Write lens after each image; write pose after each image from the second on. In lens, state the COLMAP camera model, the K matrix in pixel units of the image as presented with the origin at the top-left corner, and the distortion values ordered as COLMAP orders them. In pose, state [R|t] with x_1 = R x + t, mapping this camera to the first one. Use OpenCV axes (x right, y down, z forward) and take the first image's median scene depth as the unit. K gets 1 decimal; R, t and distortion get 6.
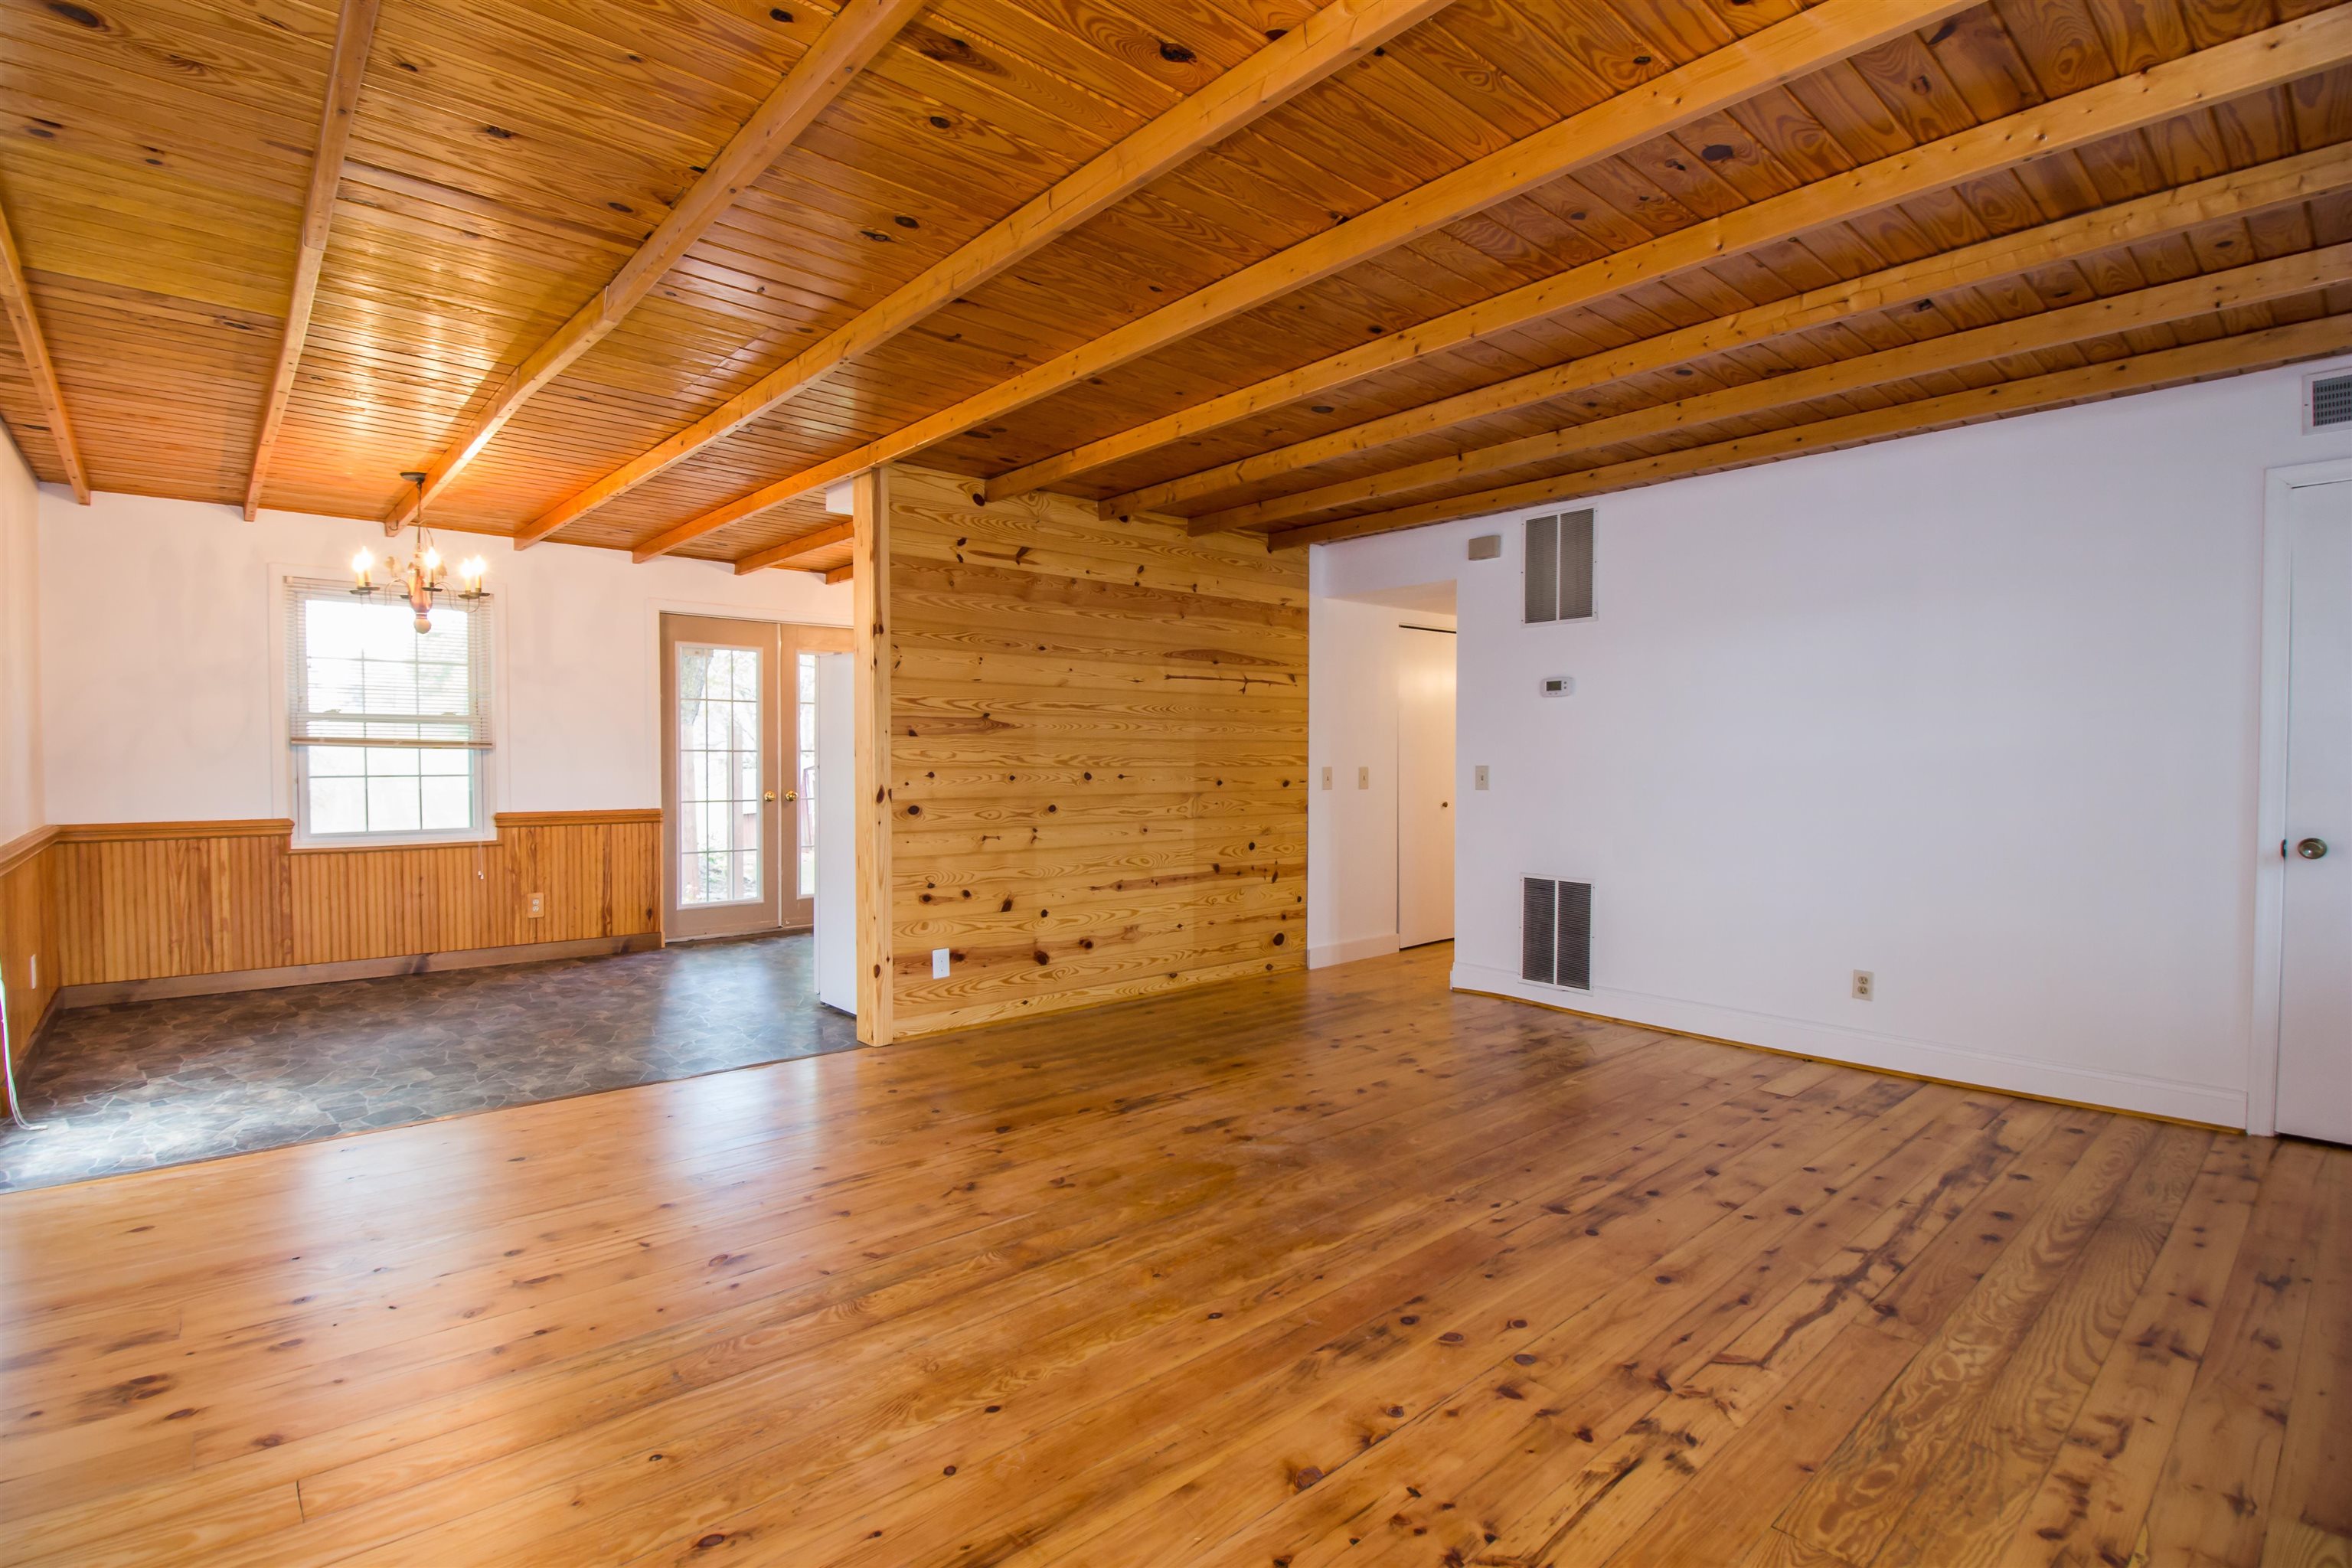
lens RADIAL K [[1114.2, 0, 1152.4], [0, 1114.2, 792.9], [0, 0, 1]] dist [0.004156, -0.016176]
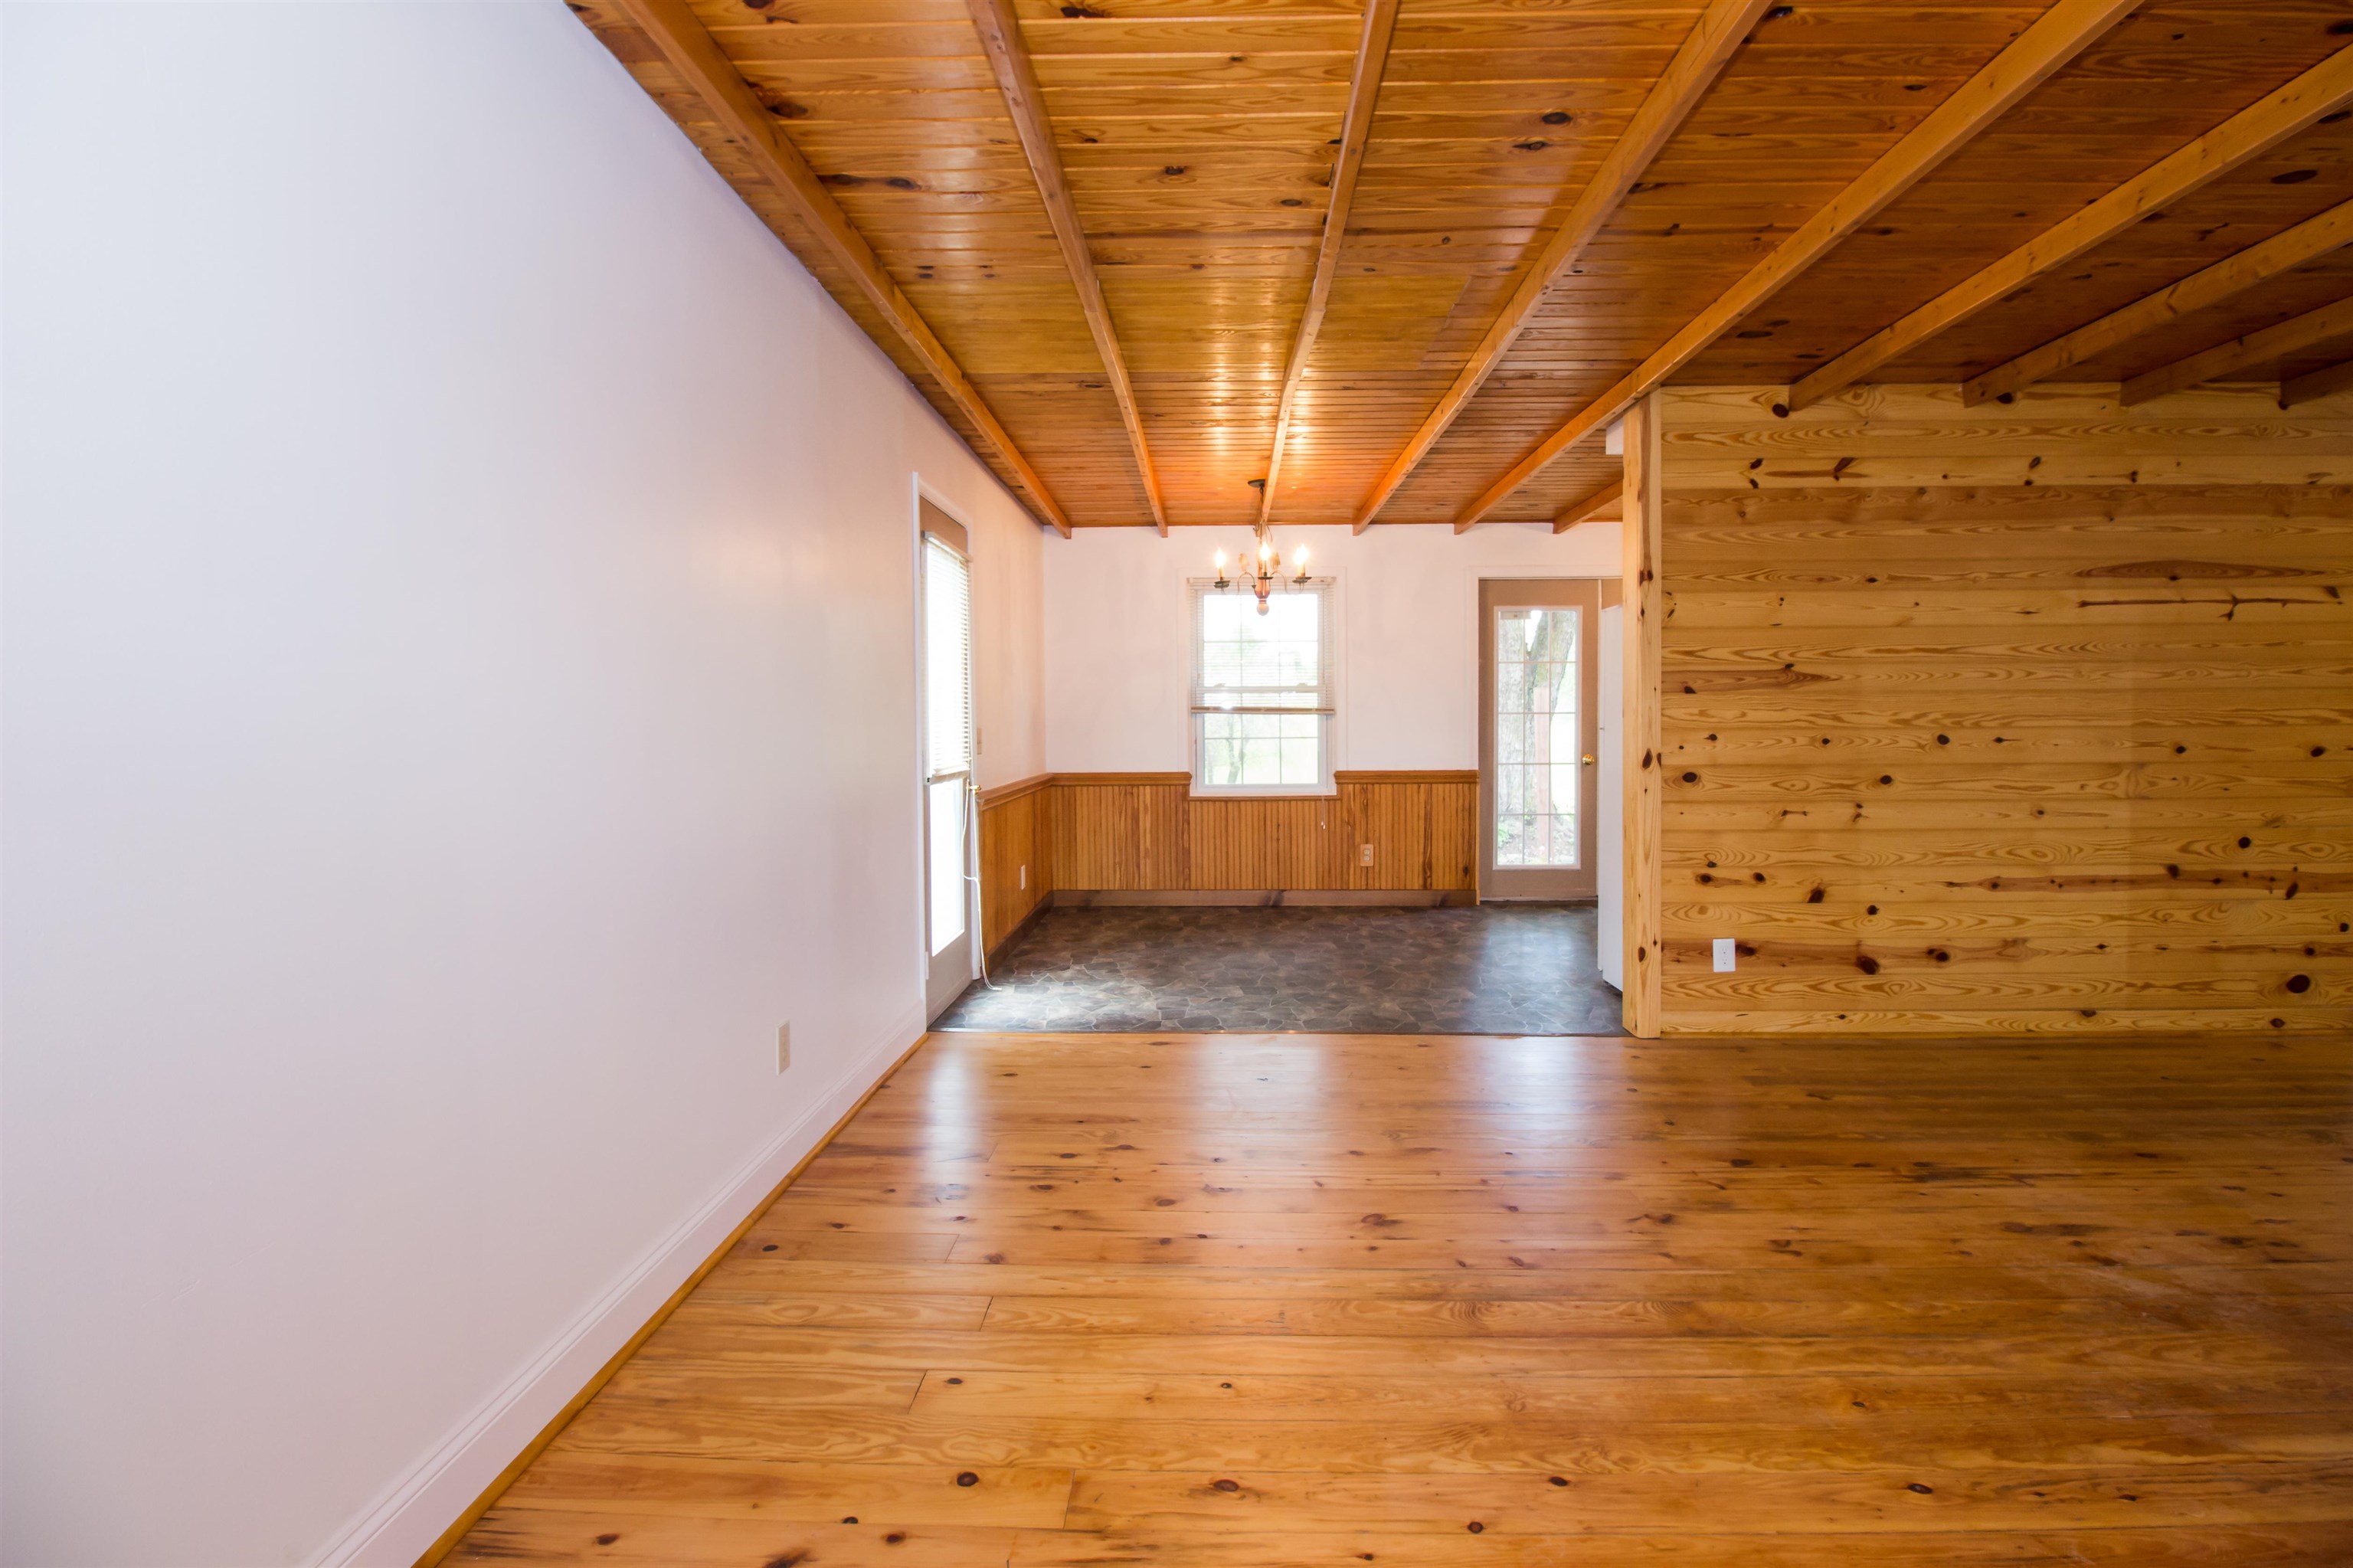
lens RADIAL K [[1131.4, 0, 1197.6], [0, 1131.4, 754.8], [0, 0, 1]] dist [0.004310, -0.016985]
pose [[0.738773, 0.011463, -0.673857, 0.099298], [-0.012140, 0.999919, 0.003700, -0.000979], [0.673845, 0.005447, 0.738853, 0.075205]]
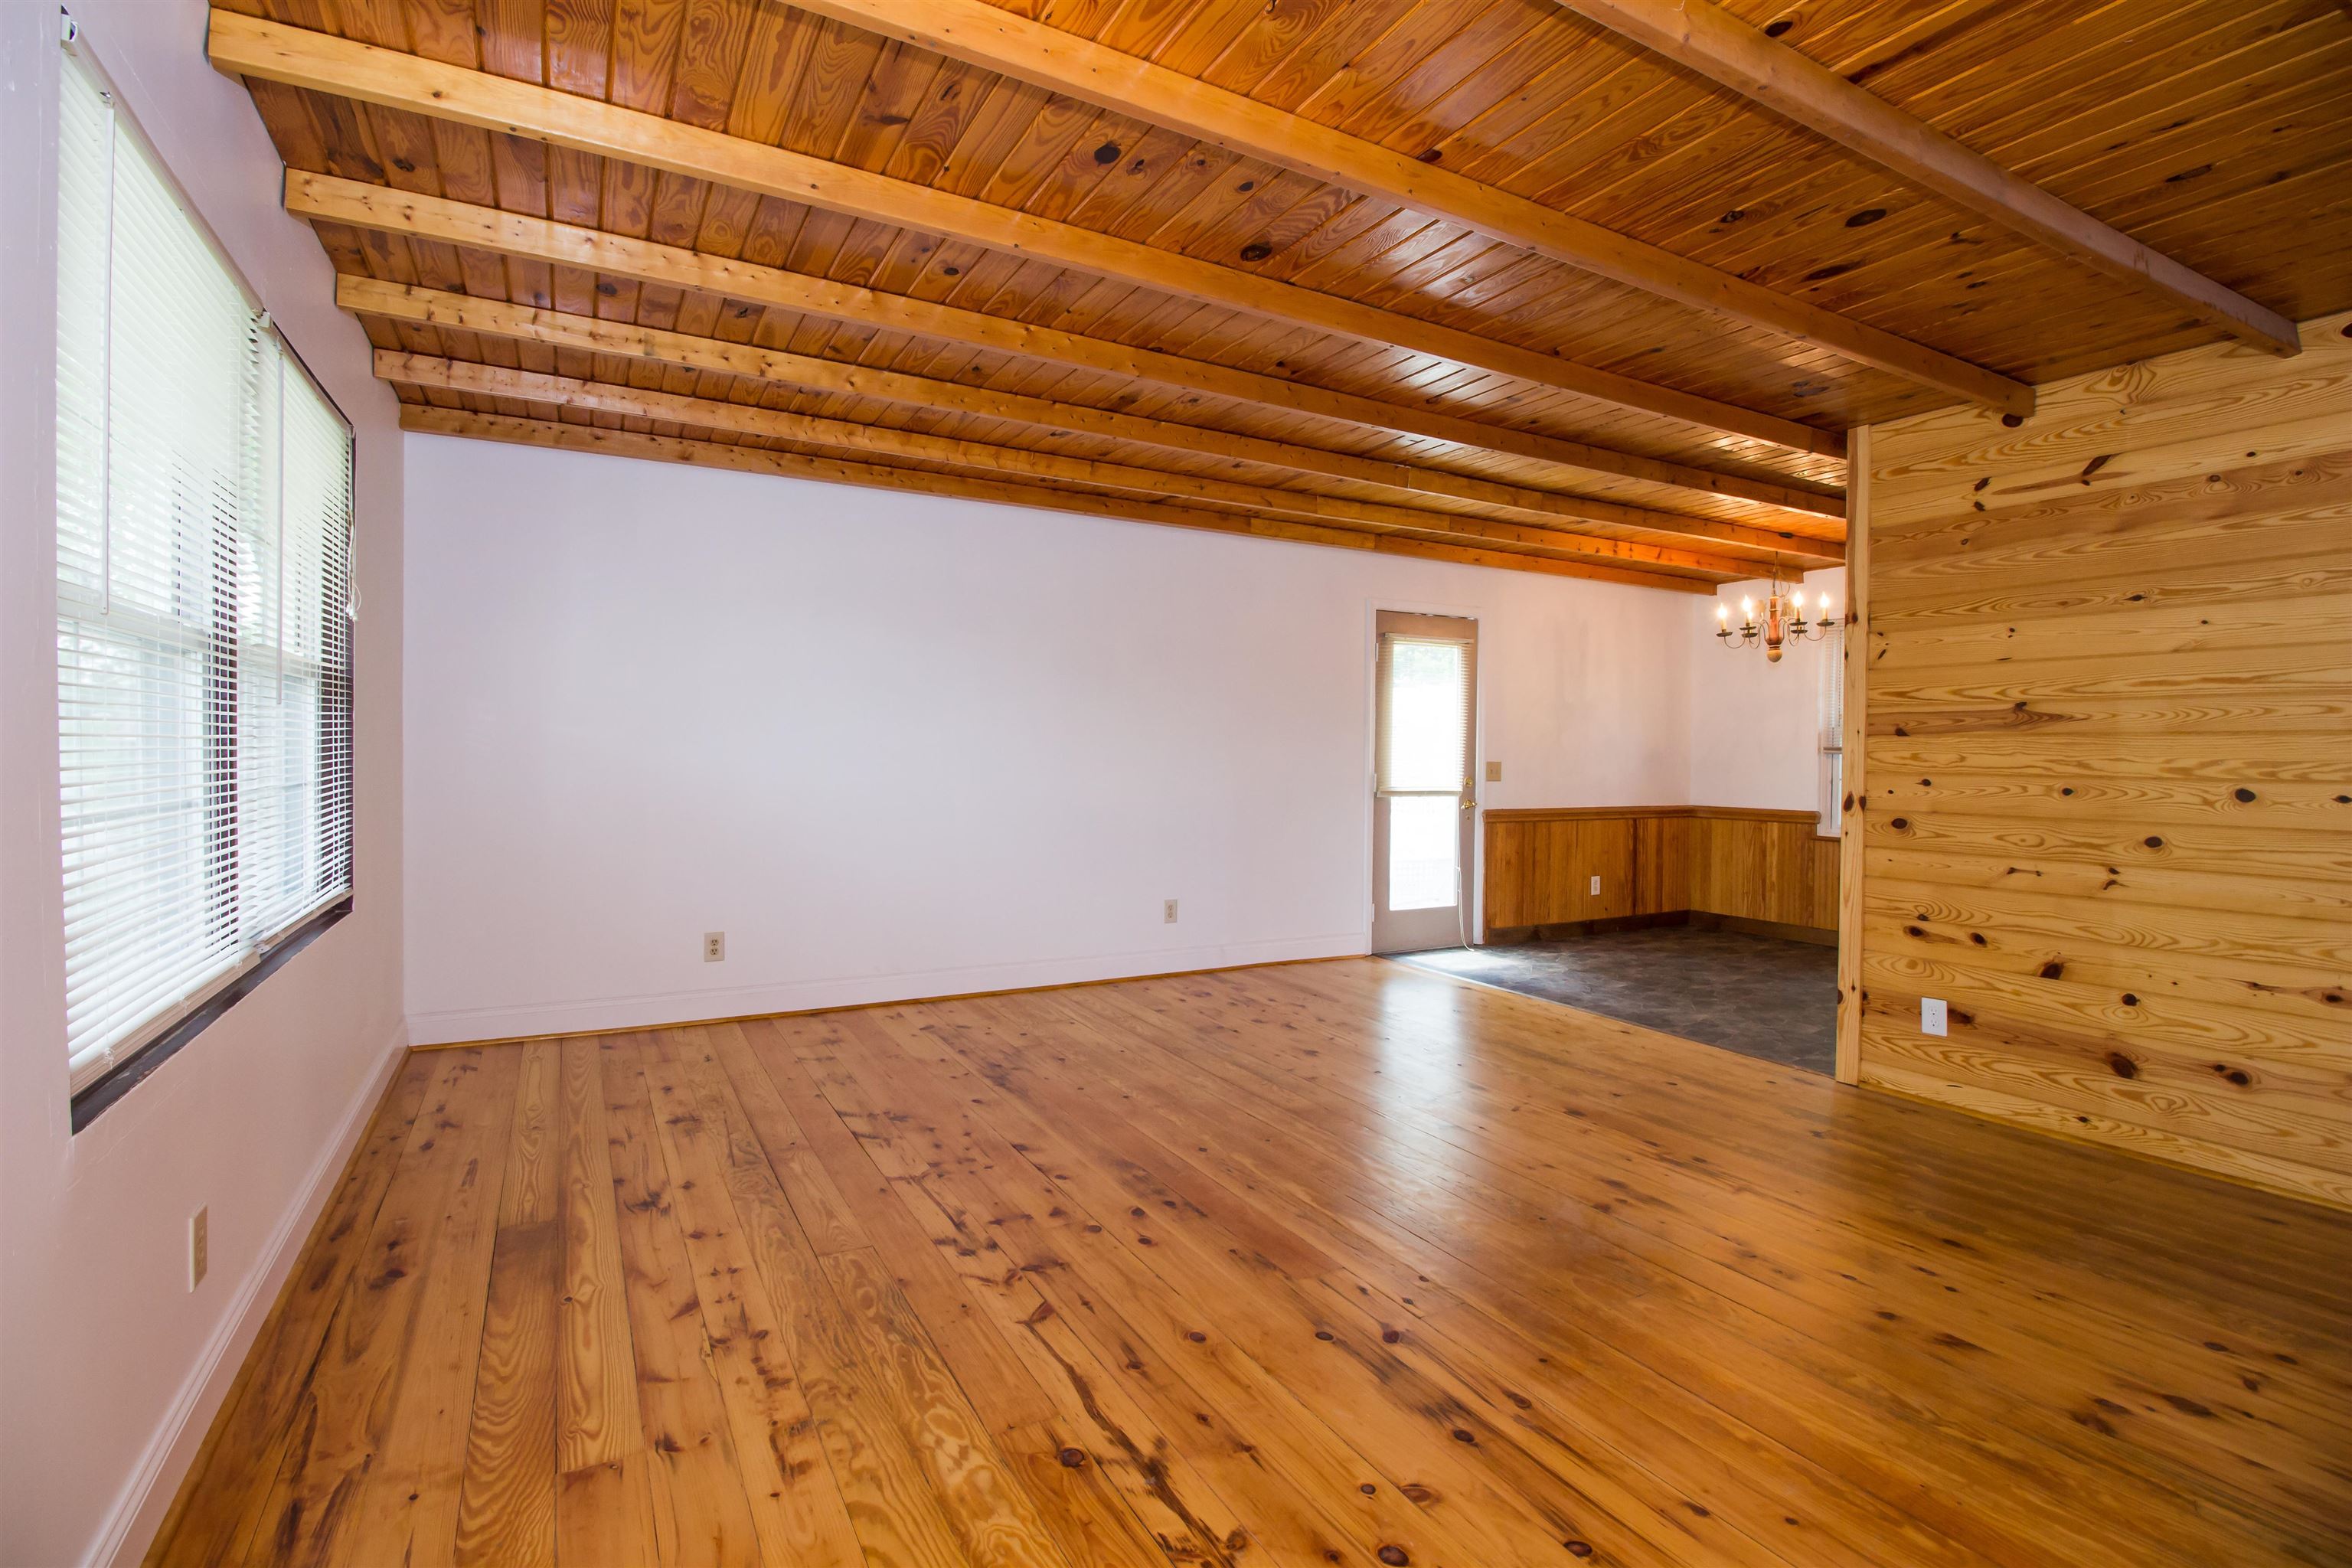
lens RADIAL K [[1114.2, 0, 1152.4], [0, 1114.2, 792.9], [0, 0, 1]] dist [0.004156, -0.016176]
pose [[-0.233169, 0.026101, -0.972086, 0.726397], [-0.042824, 0.998394, 0.037079, -0.014626], [0.971493, 0.050274, -0.231676, 0.632947]]
